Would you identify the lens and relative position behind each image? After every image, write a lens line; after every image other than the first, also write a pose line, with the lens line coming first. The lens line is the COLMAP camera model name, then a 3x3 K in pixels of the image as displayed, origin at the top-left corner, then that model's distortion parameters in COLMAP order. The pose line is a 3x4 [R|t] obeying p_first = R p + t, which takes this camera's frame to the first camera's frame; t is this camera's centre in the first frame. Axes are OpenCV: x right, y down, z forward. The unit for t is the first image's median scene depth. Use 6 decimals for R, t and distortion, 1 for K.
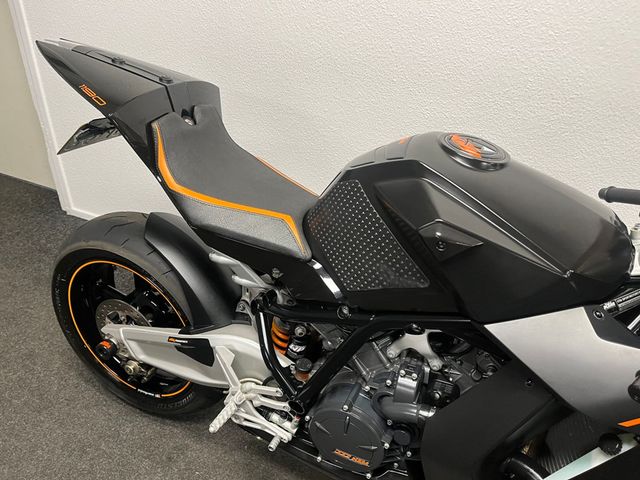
lens RADIAL K [[484.6, 0, 323.5], [0, 484.6, 242.9], [0, 0, 1]] dist [0.081283, -0.098174]
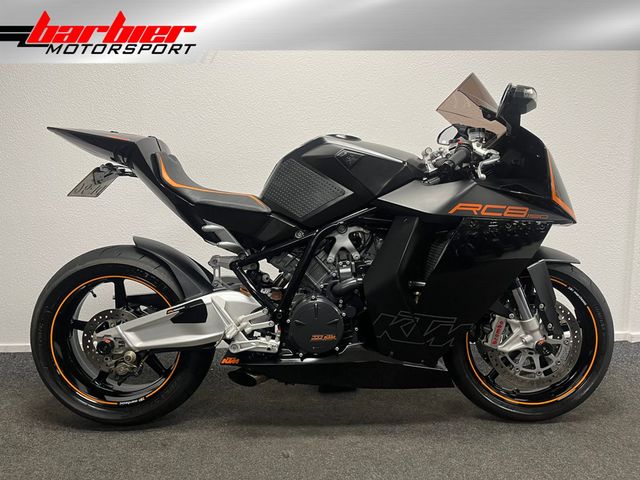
lens RADIAL K [[484.6, 0, 323.5], [0, 484.6, 242.9], [0, 0, 1]] dist [0.081283, -0.098174]
pose [[0.911918, -0.126589, 0.390361, -0.495164], [0.278357, 0.889758, -0.361730, 0.732798], [-0.301536, 0.438528, 0.846622, -0.388438]]
